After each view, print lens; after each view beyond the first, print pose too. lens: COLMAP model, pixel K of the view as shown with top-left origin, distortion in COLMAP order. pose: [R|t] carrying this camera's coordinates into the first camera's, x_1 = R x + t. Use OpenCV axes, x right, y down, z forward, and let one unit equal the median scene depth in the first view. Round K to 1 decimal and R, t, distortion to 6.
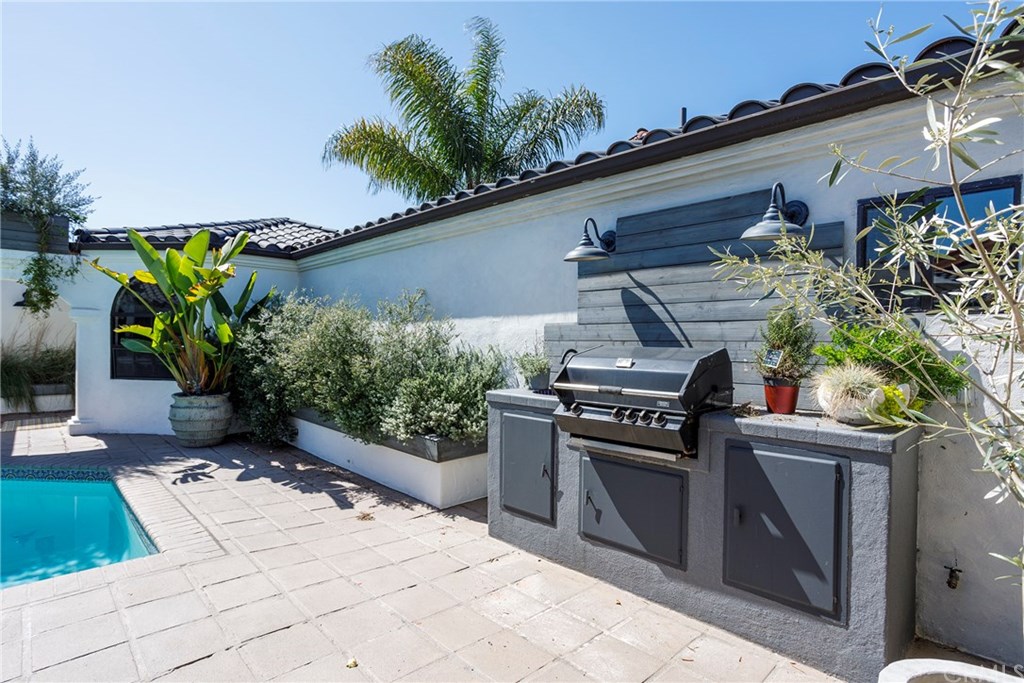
lens RADIAL K [[522.7, 0, 505.6], [0, 522.7, 348.1], [0, 0, 1]] dist [-0.016484, -0.002048]
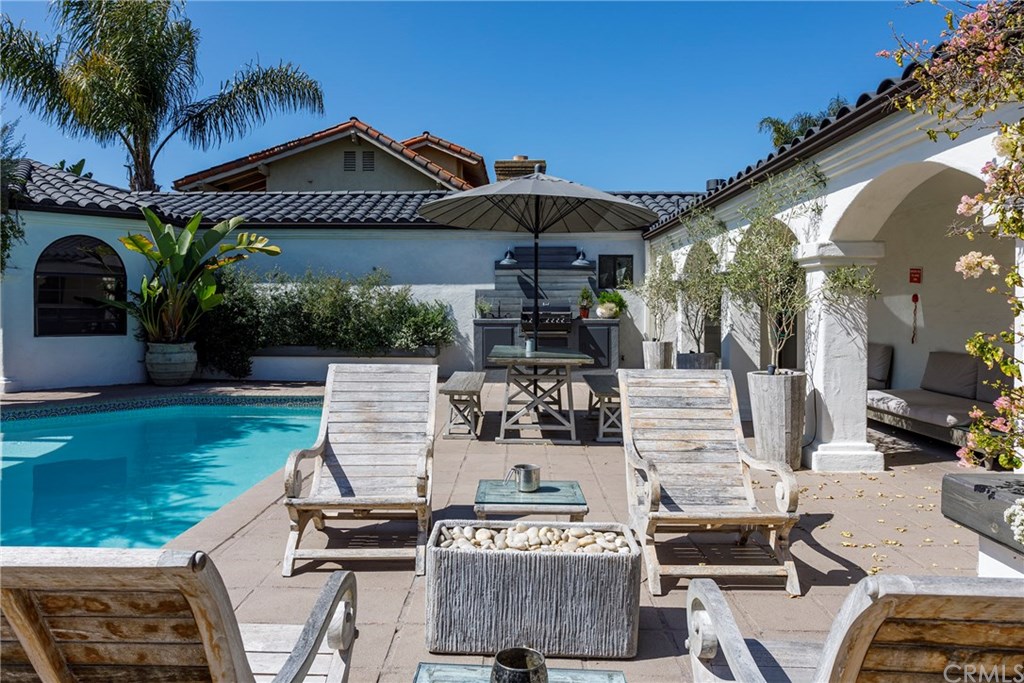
lens RADIAL K [[756.6, 0, 512.3], [0, 756.6, 337.3], [0, 0, 1]] dist [-0.002271, 0.000132]
pose [[0.673430, -0.046091, 0.737813, -2.446749], [0.014901, 0.998698, 0.048788, 0.002034], [-0.739101, -0.021861, 0.673240, -1.398766]]
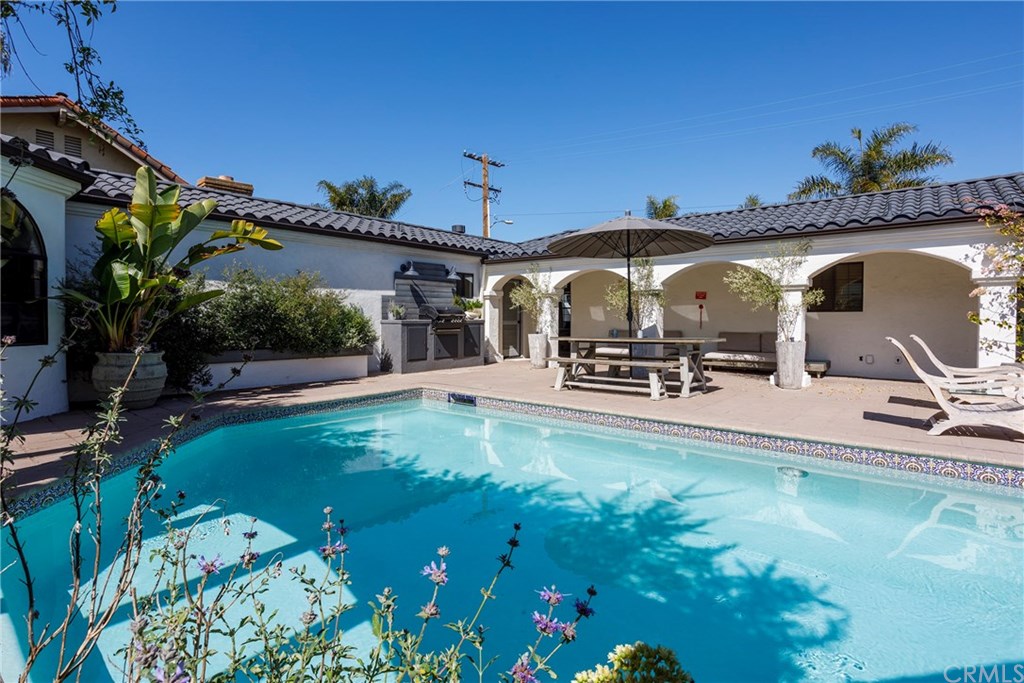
lens RADIAL K [[522.7, 0, 514.8], [0, 522.7, 341.5], [0, 0, 1]] dist [-0.016484, -0.002048]
pose [[-0.145049, -0.061455, 0.987514, -2.866628], [0.001476, 0.998055, 0.062327, 0.025706], [-0.989423, 0.010498, -0.144676, 0.838440]]
